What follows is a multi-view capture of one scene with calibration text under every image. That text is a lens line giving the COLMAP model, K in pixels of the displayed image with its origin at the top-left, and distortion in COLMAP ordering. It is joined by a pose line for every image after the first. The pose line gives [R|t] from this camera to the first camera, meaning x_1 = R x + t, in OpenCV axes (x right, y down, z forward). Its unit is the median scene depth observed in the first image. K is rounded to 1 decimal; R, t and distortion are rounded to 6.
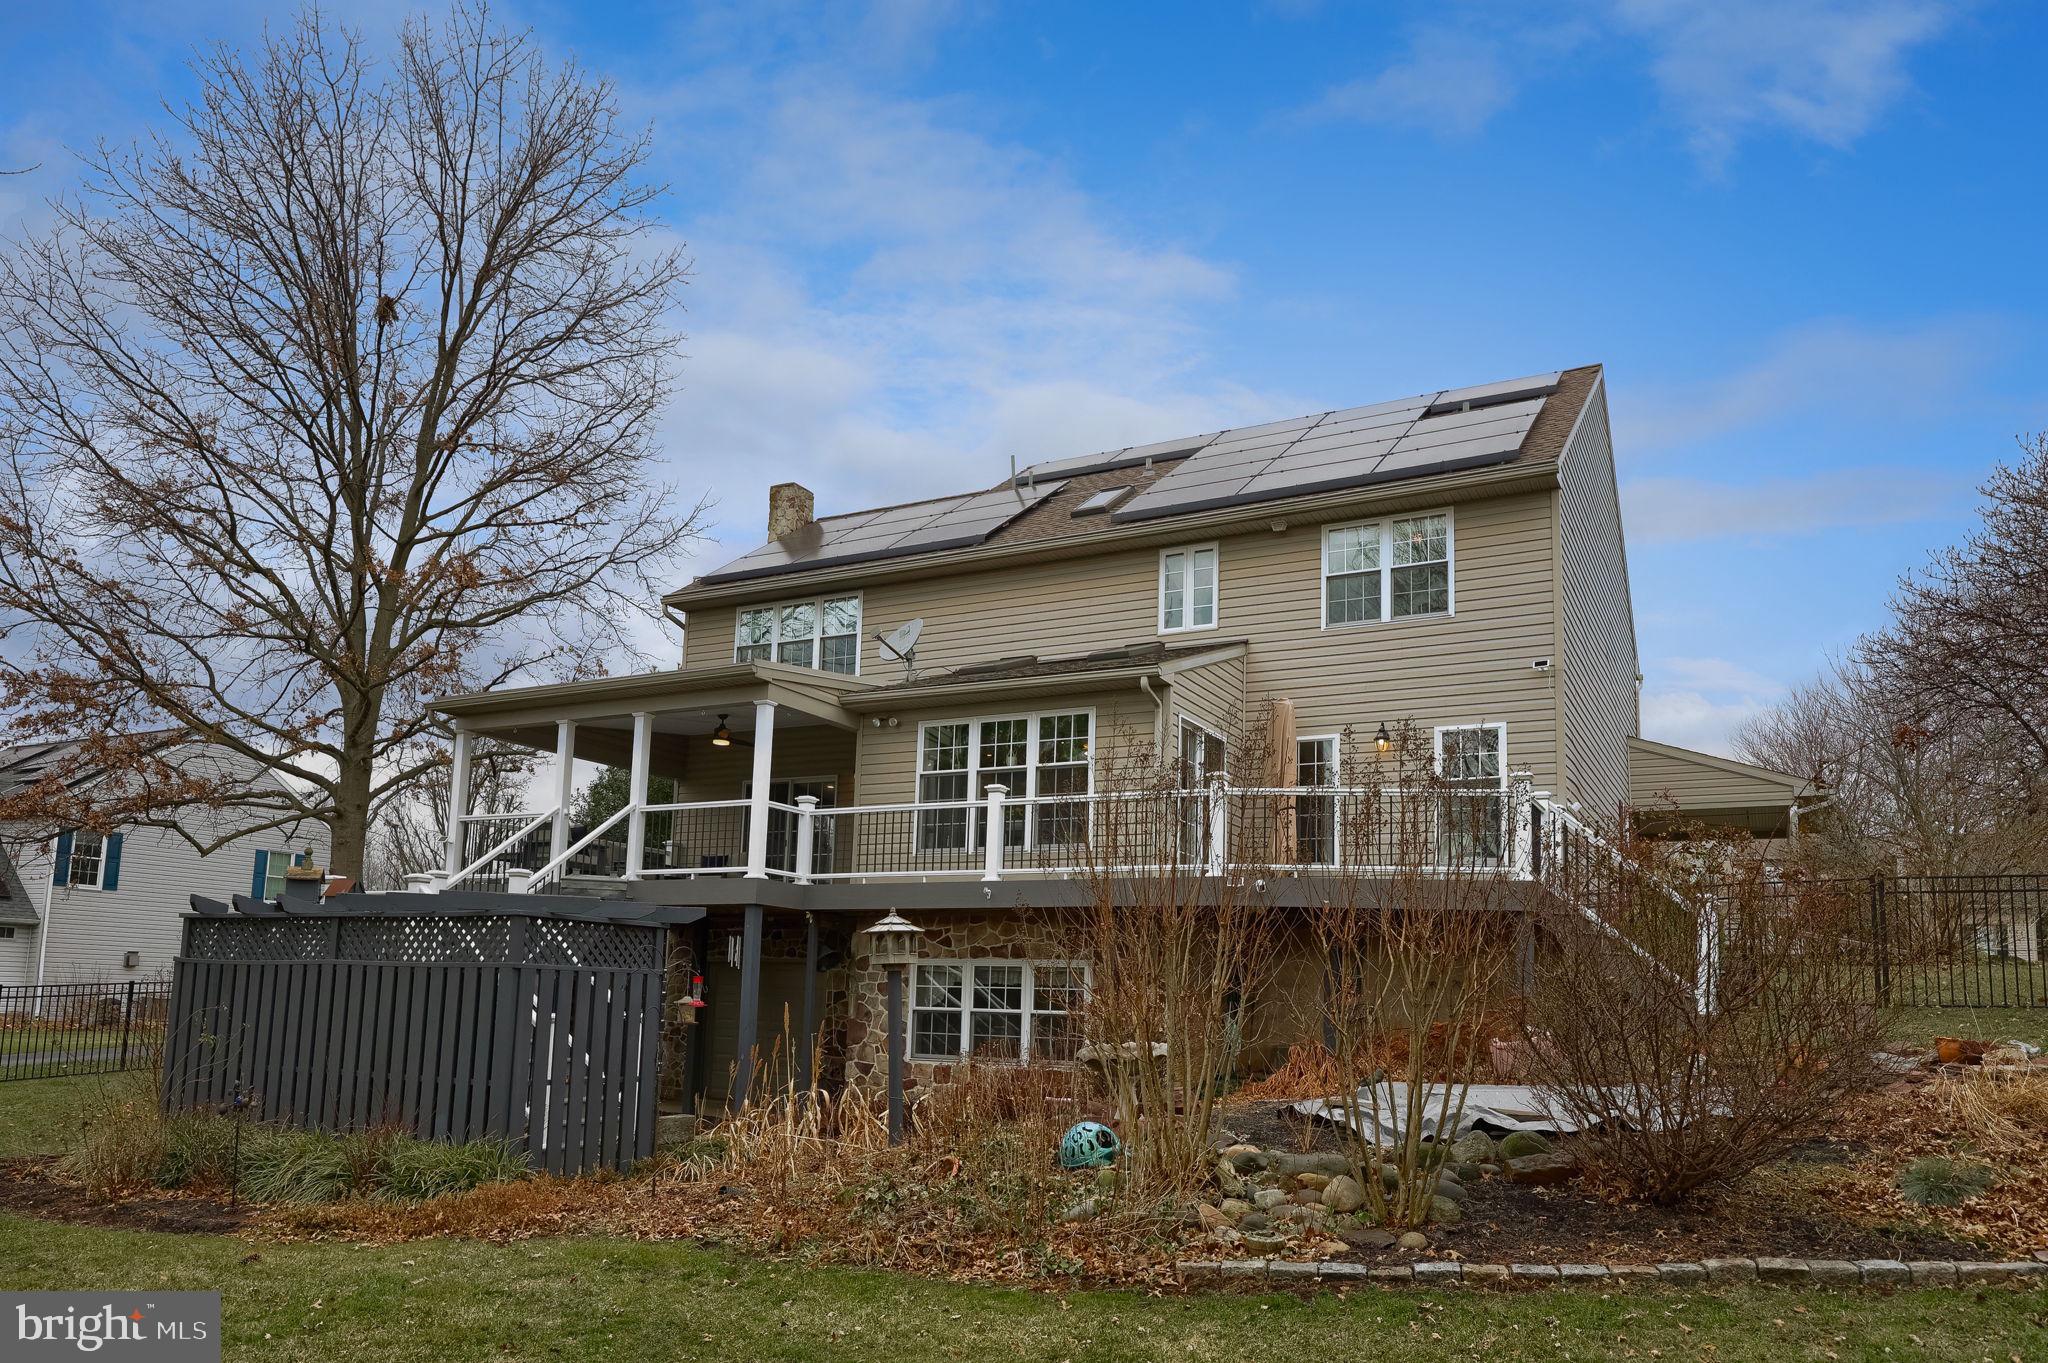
lens RADIAL K [[827.3, 0, 1014.7], [0, 827.3, 681.2], [0, 0, 1]] dist [0.000908, 0.000120]
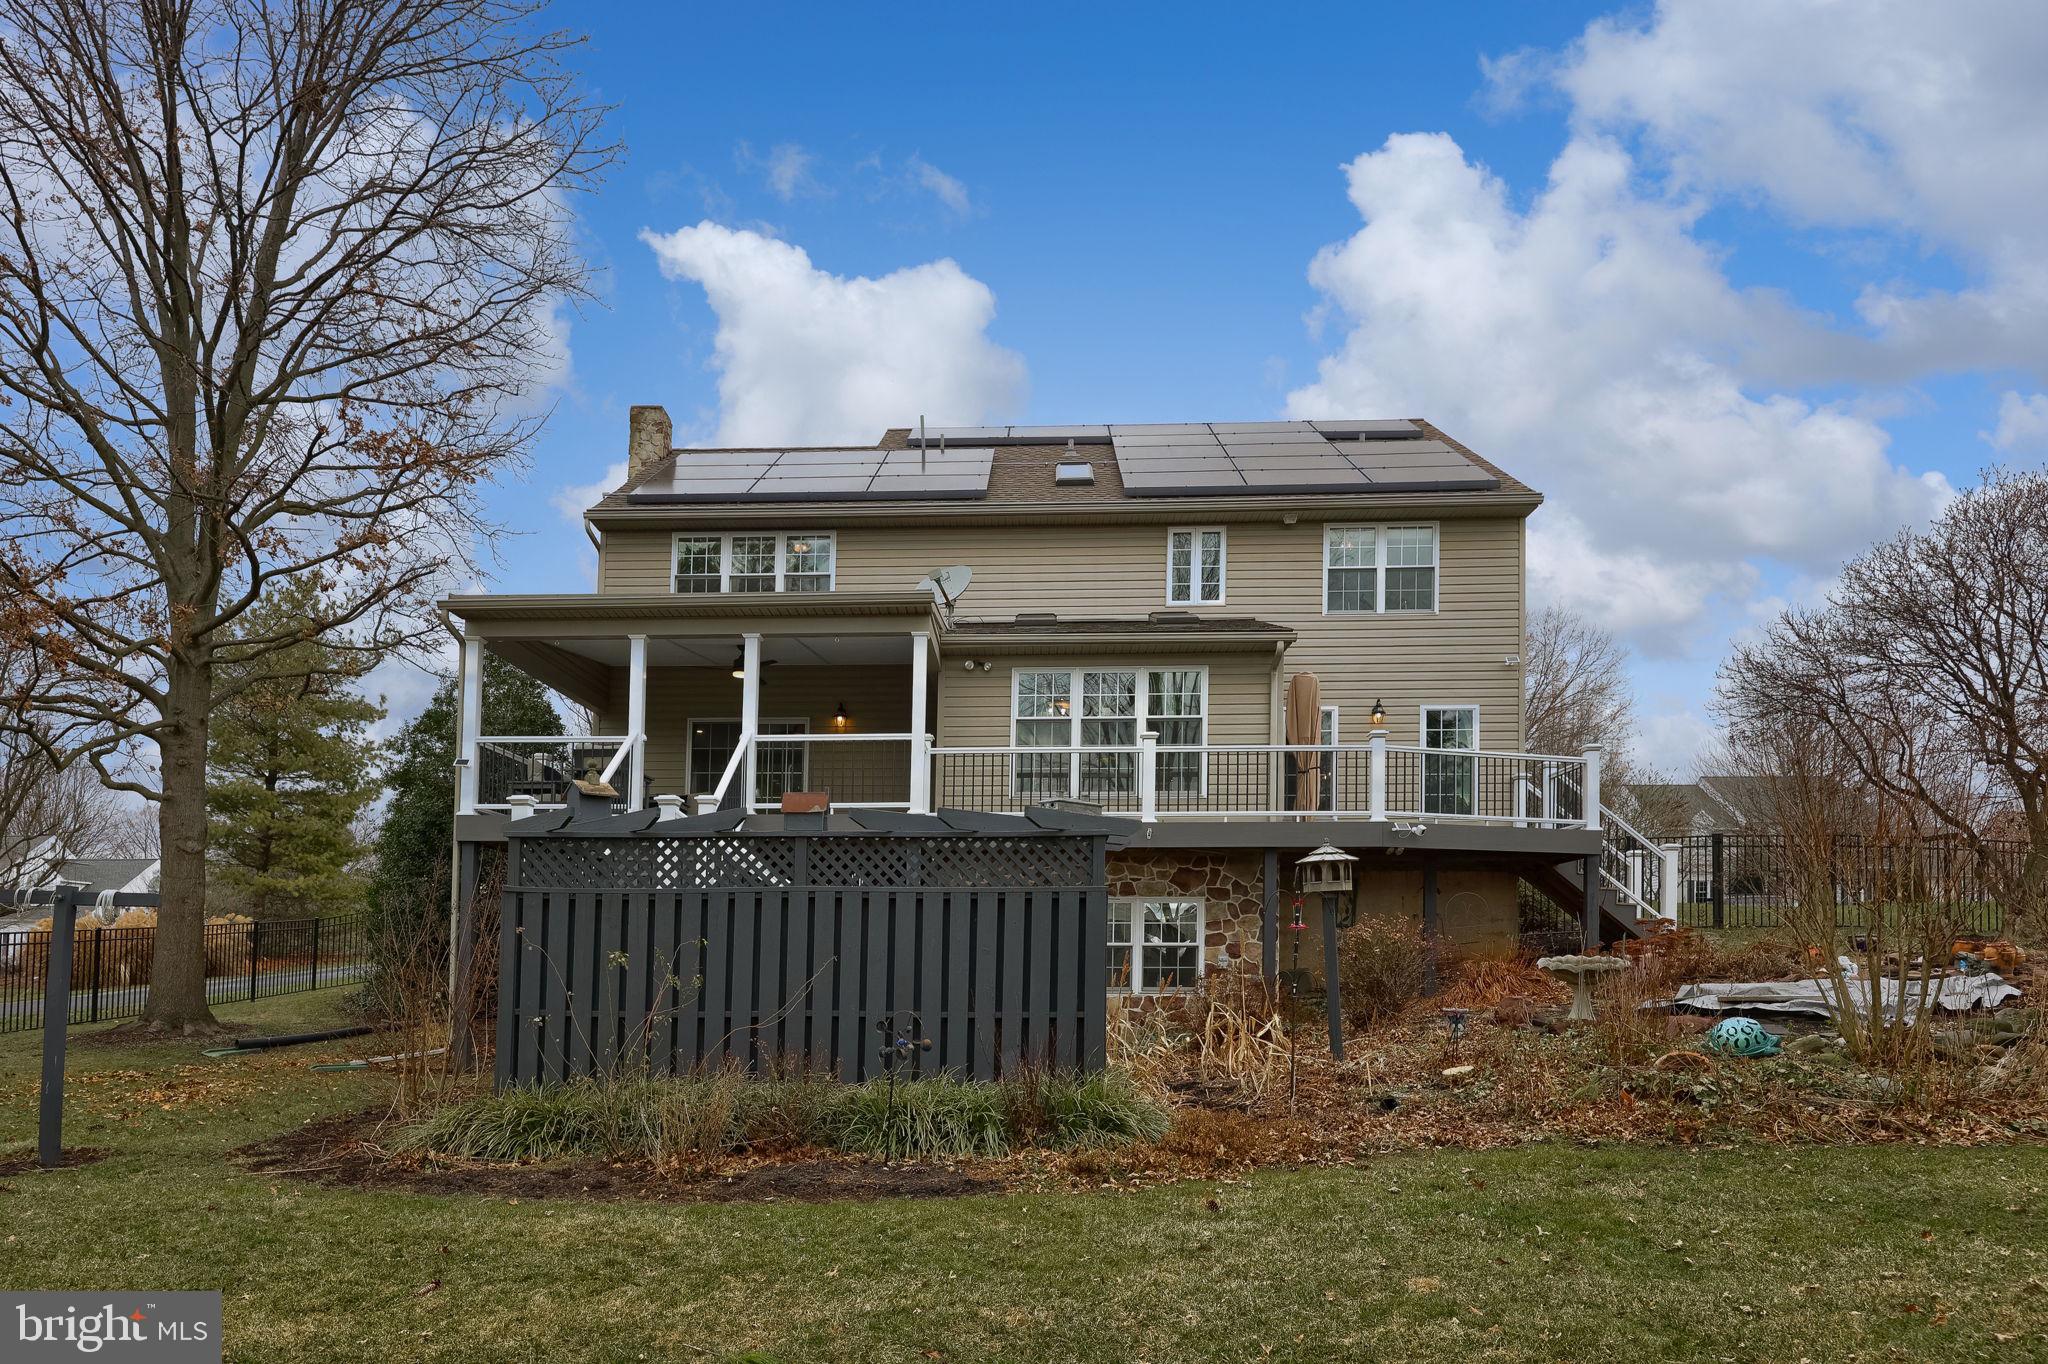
lens RADIAL K [[780.0, 0, 971.0], [0, 780.0, 699.8], [0, 0, 1]] dist [-0.001080, -0.000197]
pose [[0.959283, 0.064977, 0.274871, -0.404459], [-0.082537, 0.995188, 0.052797, 0.039827], [-0.270117, -0.073334, 0.960031, 0.090973]]
